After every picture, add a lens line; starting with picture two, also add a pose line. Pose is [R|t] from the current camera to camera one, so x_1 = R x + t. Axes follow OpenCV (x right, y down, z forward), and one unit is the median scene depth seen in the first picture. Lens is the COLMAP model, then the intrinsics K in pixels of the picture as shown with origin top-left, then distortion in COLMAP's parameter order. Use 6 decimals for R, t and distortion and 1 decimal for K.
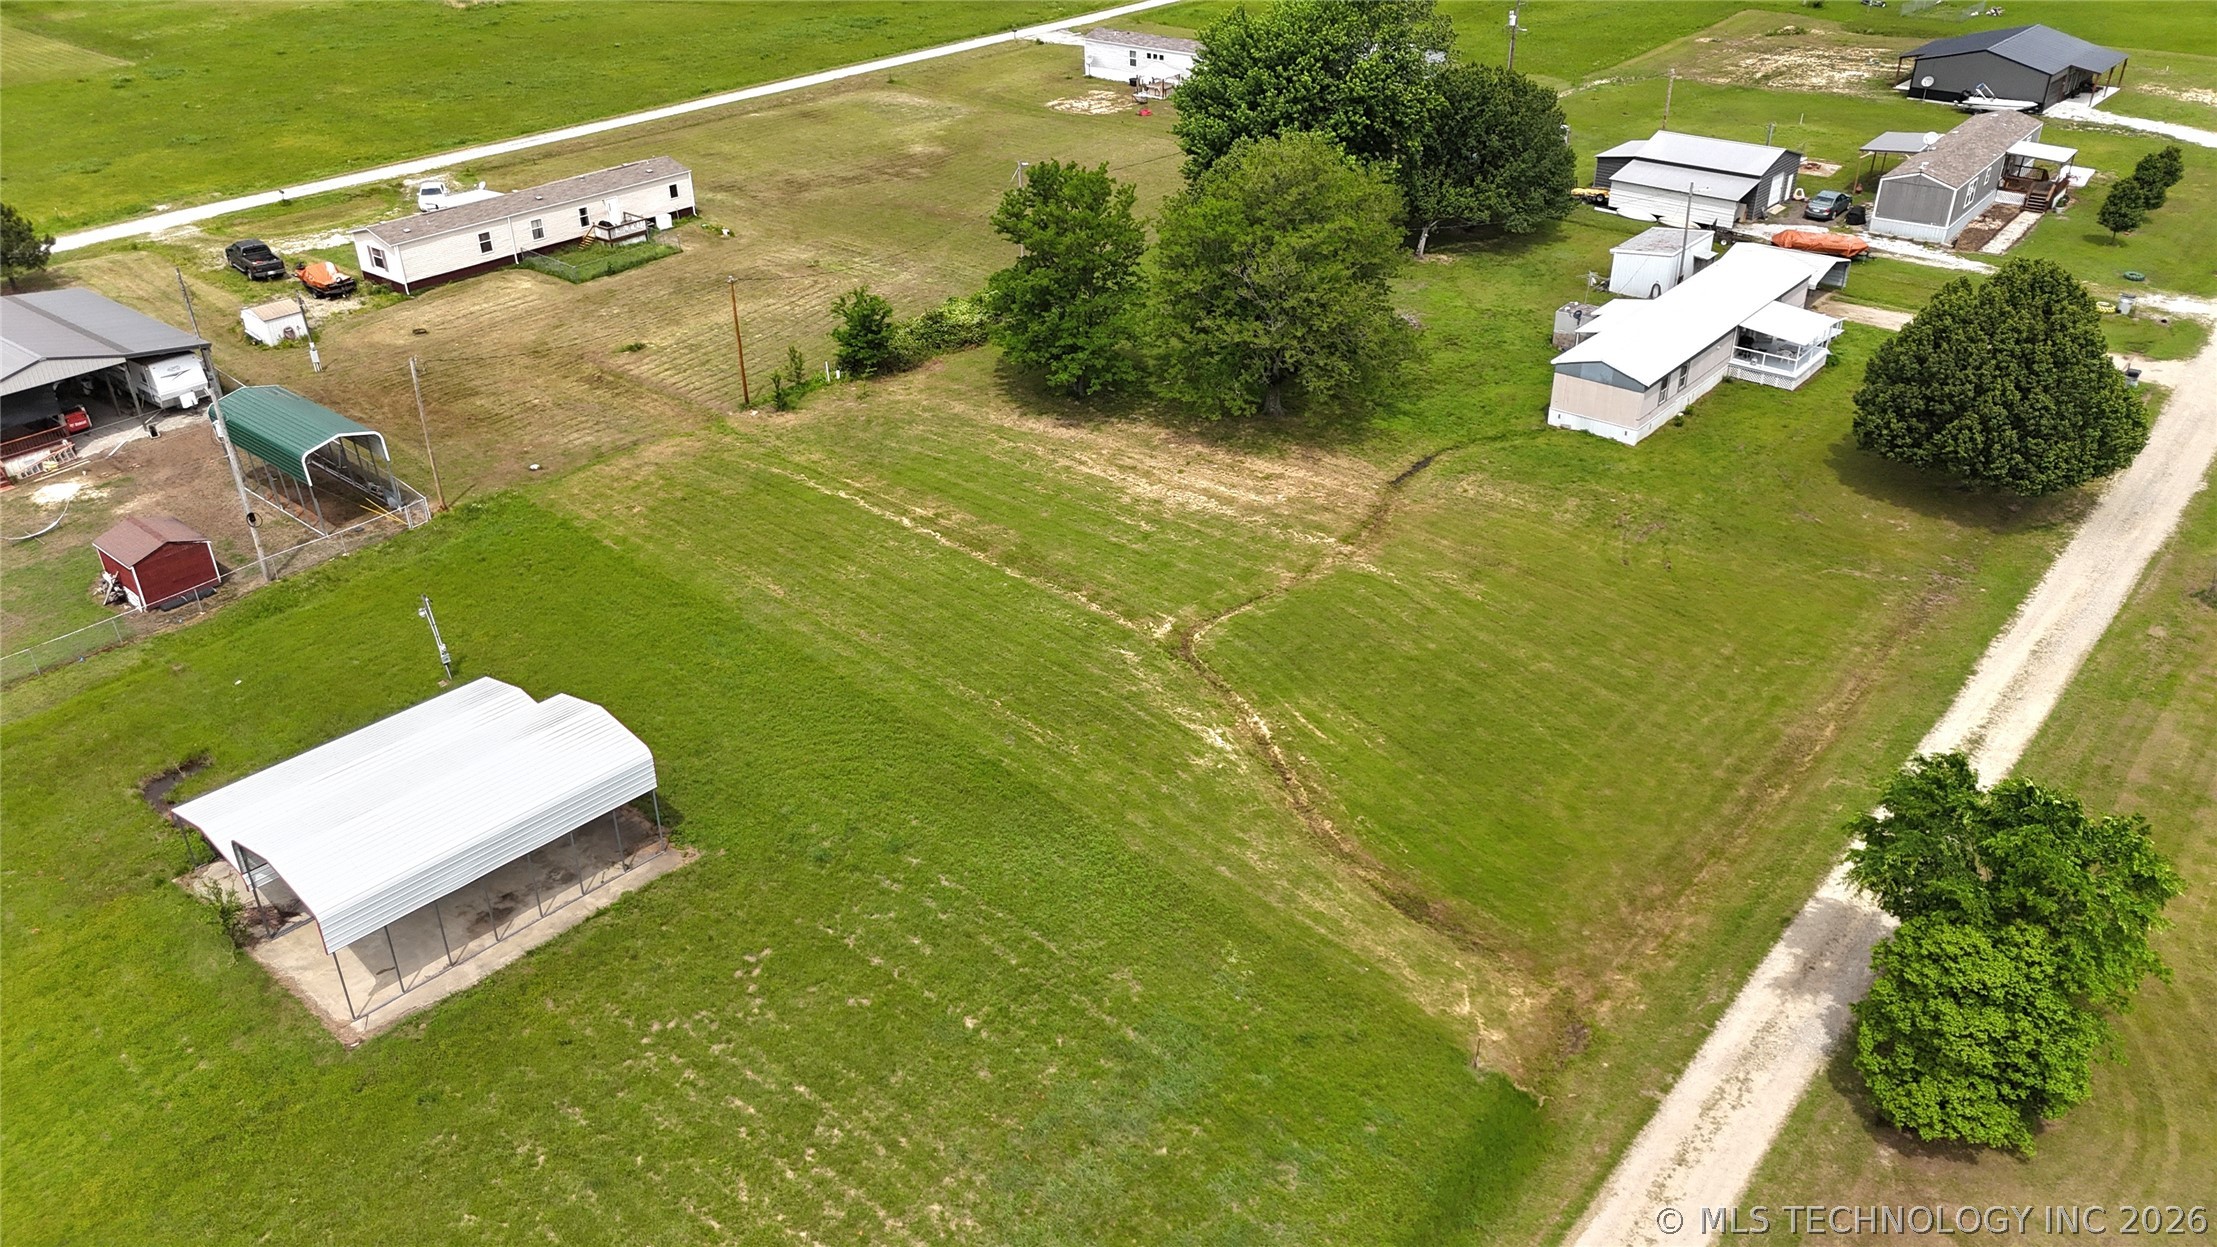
lens RADIAL K [[1612.4, 0, 1114.6], [0, 1612.4, 637.4], [0, 0, 1]] dist [0.072841, -0.088264]
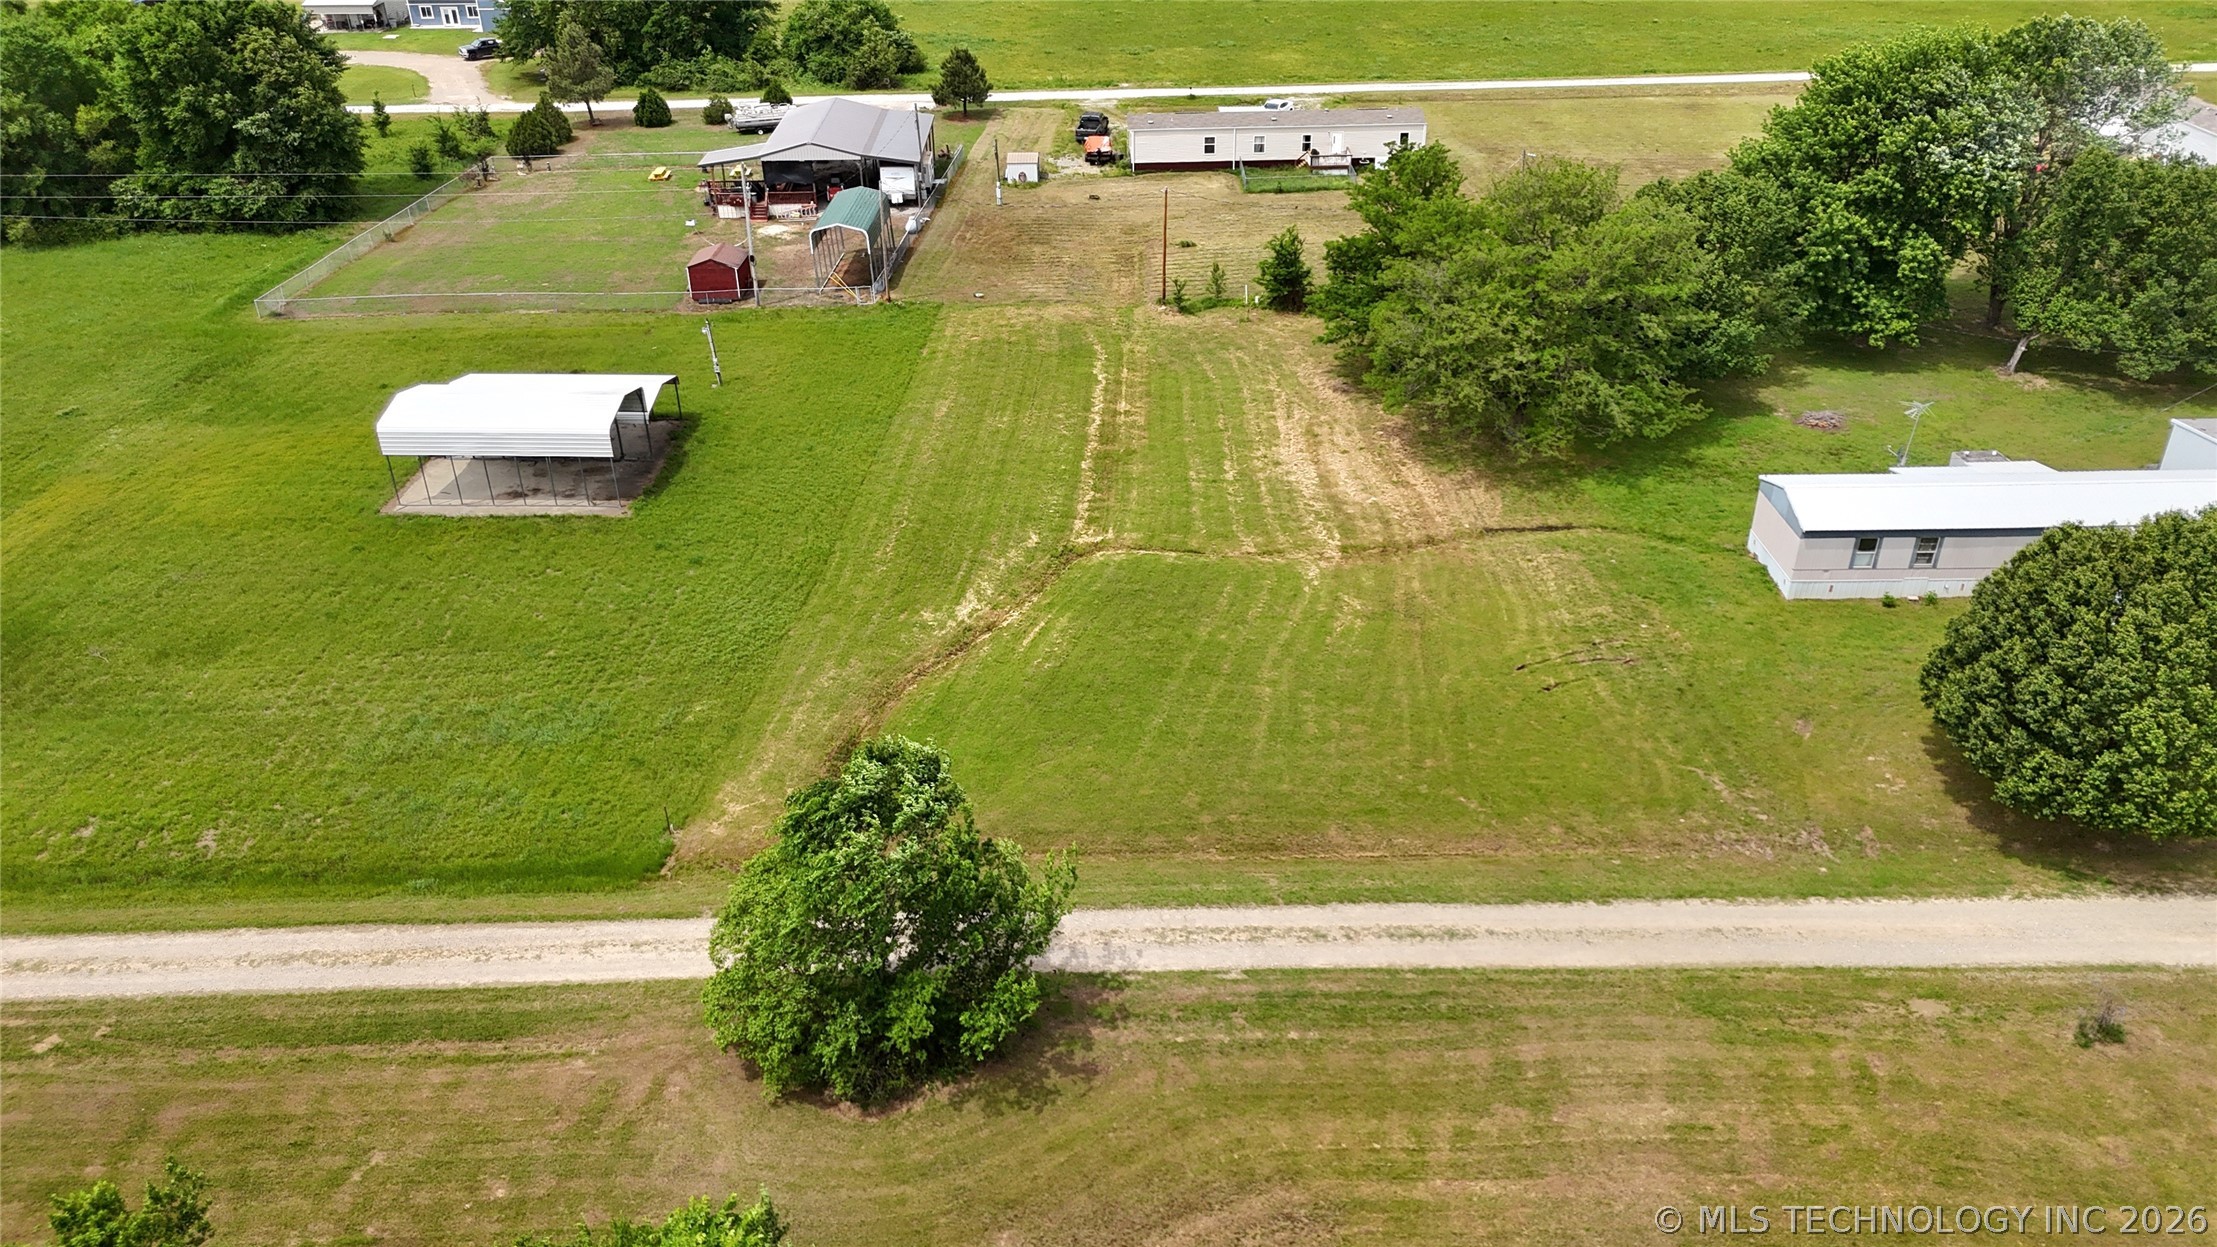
lens RADIAL K [[1585.5, 0, 1111.8], [0, 1585.5, 691.6], [0, 0, 1]] dist [0.045668, -0.030831]
pose [[0.639769, 0.408465, -0.651039, 0.641454], [-0.379431, 0.904516, 0.194635, -0.103110], [0.668377, 0.122503, 0.733665, 0.183152]]
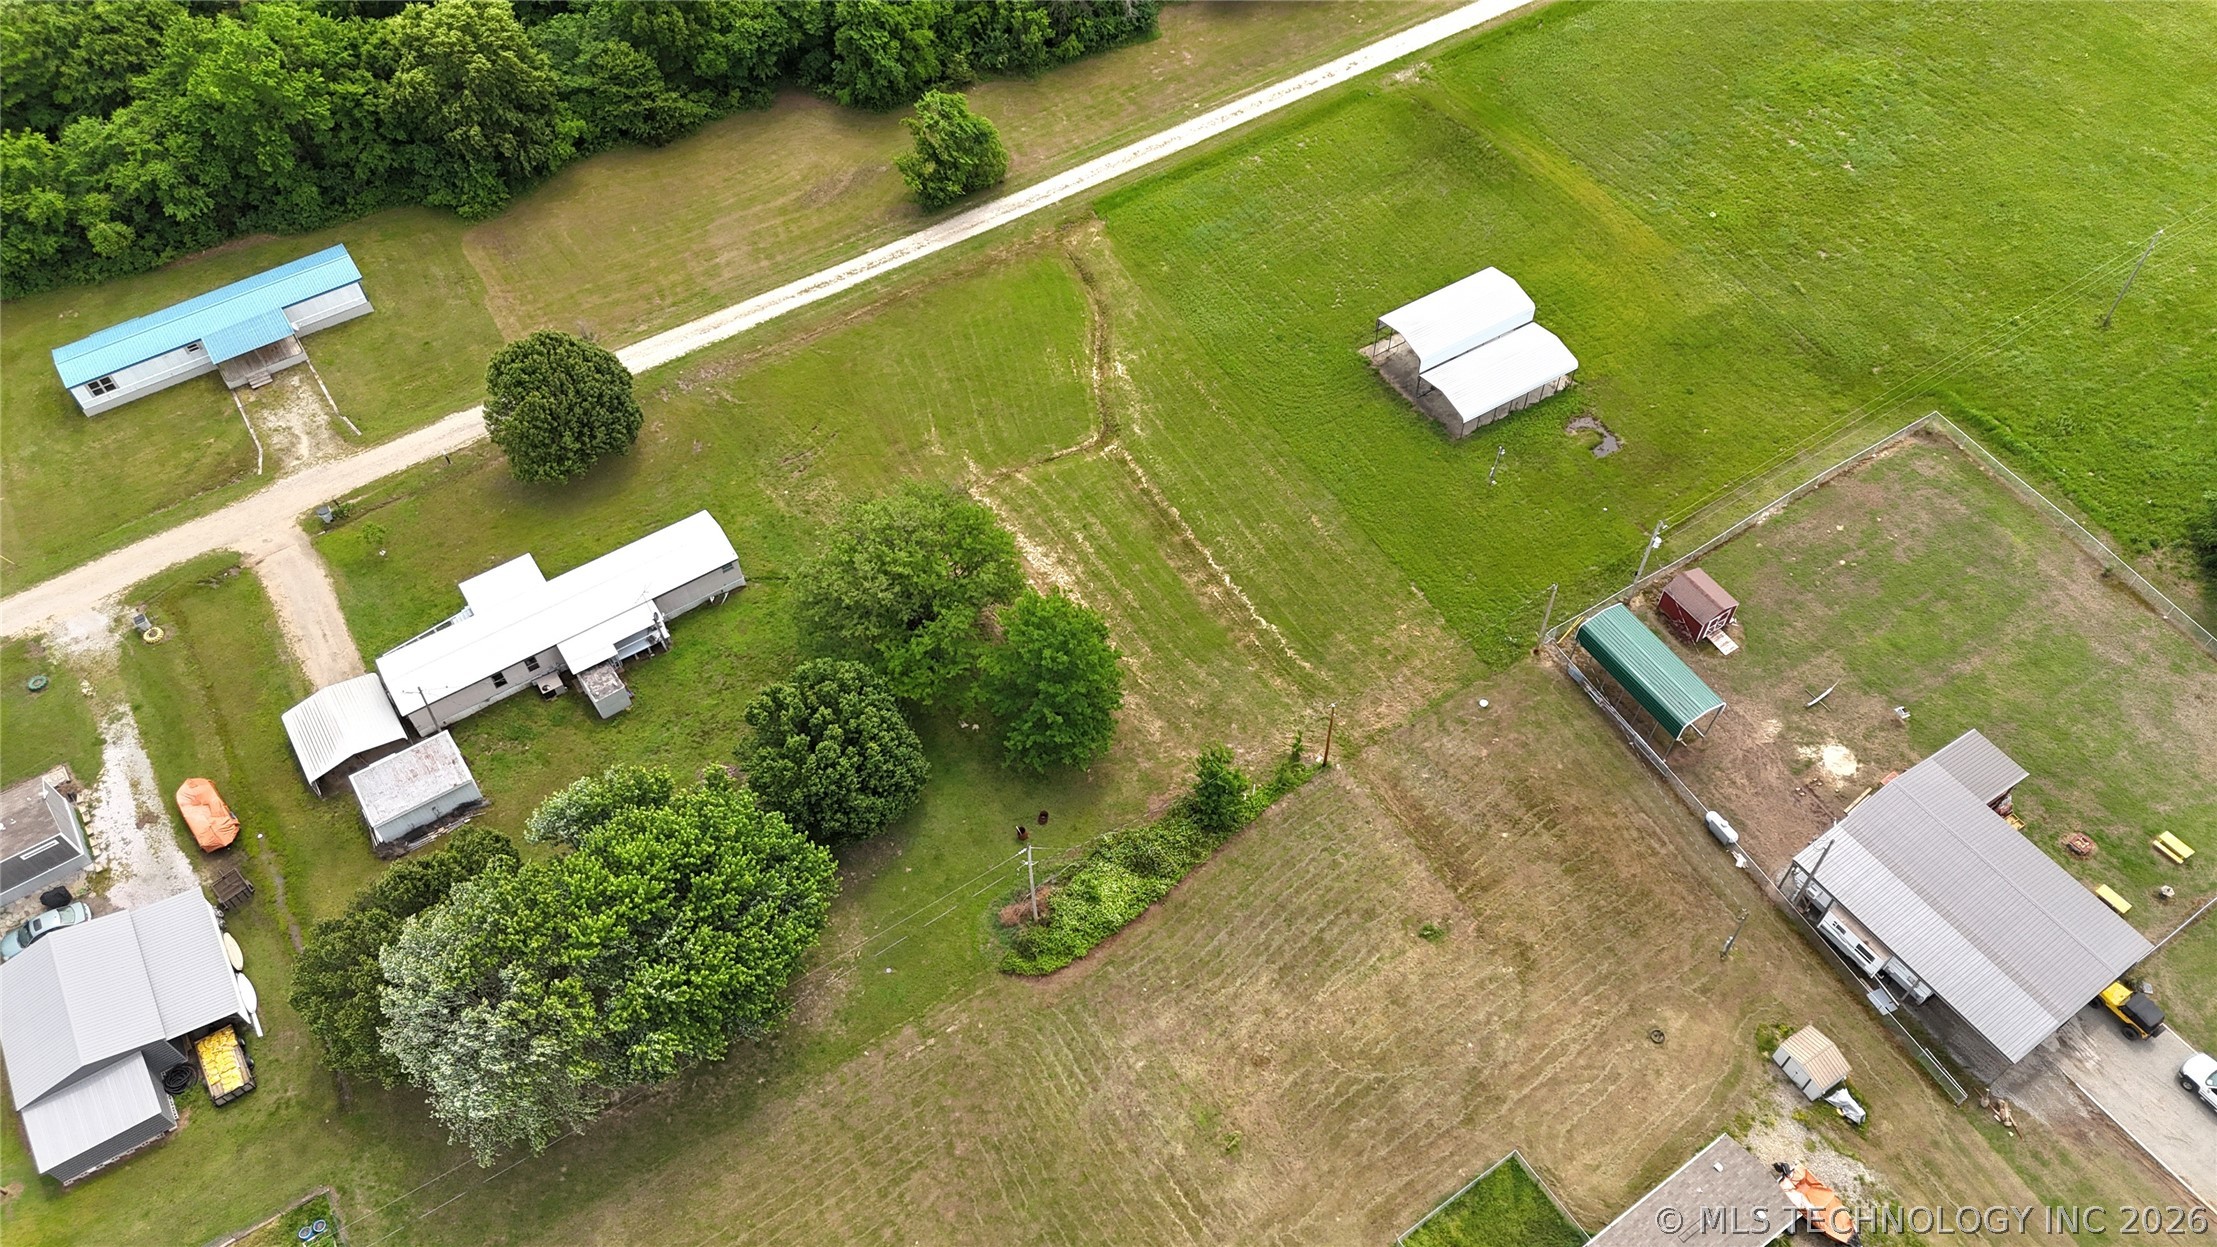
lens RADIAL K [[1612.4, 0, 1114.6], [0, 1612.4, 637.4], [0, 0, 1]] dist [0.072841, -0.088264]
pose [[-0.956050, -0.220809, 0.192903, -0.304101], [0.165115, 0.138218, 0.976541, -1.426676], [-0.242291, 0.965474, -0.095684, 1.122835]]
